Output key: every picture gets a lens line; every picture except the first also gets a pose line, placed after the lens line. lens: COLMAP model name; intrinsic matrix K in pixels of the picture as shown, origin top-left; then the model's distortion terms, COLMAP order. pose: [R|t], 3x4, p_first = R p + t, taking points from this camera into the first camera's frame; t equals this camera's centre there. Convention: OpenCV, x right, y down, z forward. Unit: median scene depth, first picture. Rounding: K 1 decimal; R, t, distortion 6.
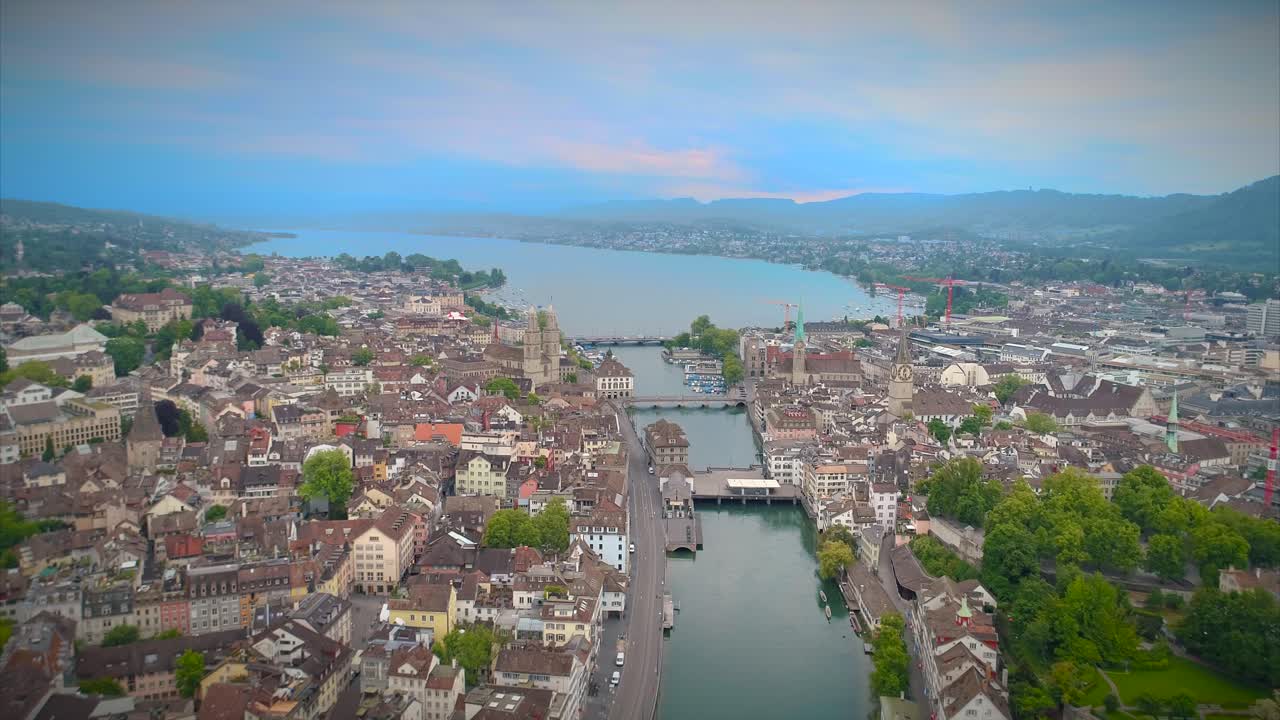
lens RADIAL K [[942.6, 0, 642.6], [0, 942.6, 360.3], [0, 0, 1]] dist [0.024472, -0.003825]
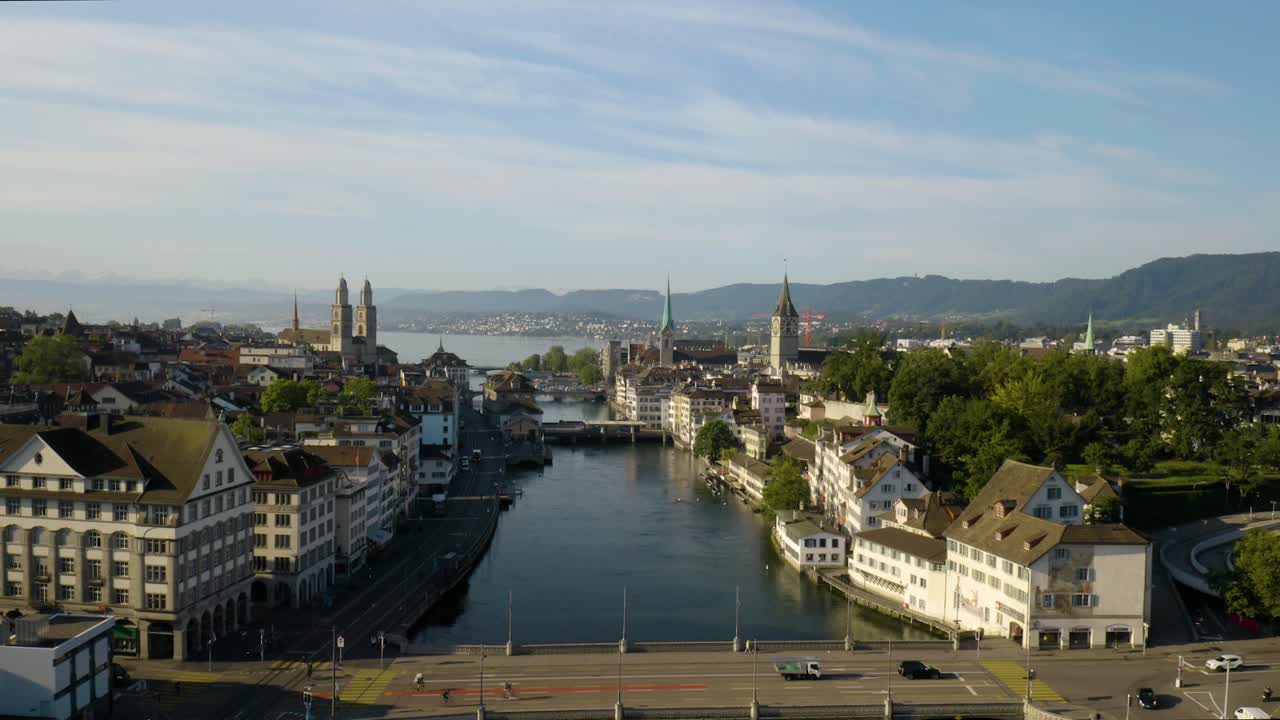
lens RADIAL K [[1092.1, 0, 640.0], [0, 1092.1, 360.0], [0, 0, 1]] dist [0.094175, -0.003088]
pose [[0.990299, -0.003535, 0.138909, 0.005858], [0.017062, 0.995205, -0.096312, 0.134029], [-0.137902, 0.097748, 0.985611, 0.043521]]
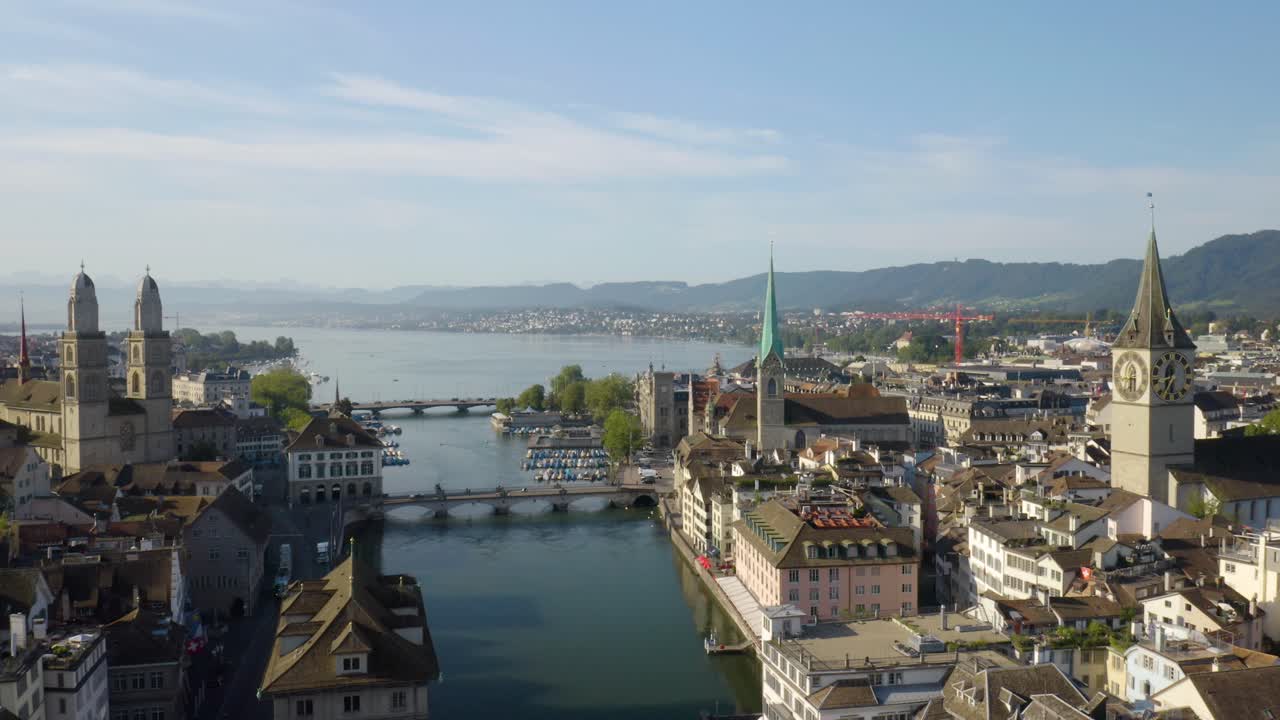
lens RADIAL K [[1134.6, 0, 632.1], [0, 1134.6, 360.8], [0, 0, 1]] dist [0.058447, -0.110238]
pose [[0.994047, -0.025395, 0.105953, 0.059290], [0.035222, 0.995142, -0.091931, 0.037574], [-0.103104, 0.095116, 0.990112, 0.622018]]
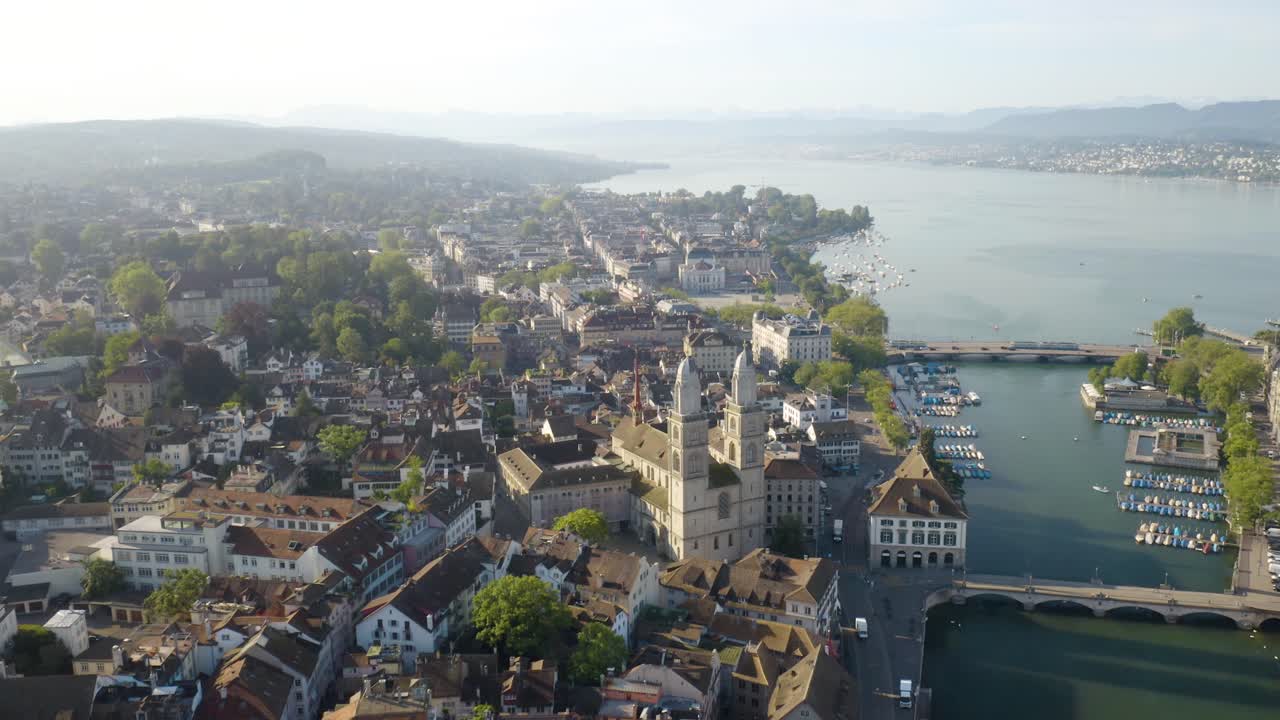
lens RADIAL K [[1134.6, 0, 632.1], [0, 1134.6, 360.8], [0, 0, 1]] dist [0.058447, -0.110238]
pose [[0.927301, 0.038923, -0.372288, 0.044031], [-0.022914, 0.998616, 0.047332, -0.083920], [0.373615, -0.035360, 0.926910, 0.645415]]
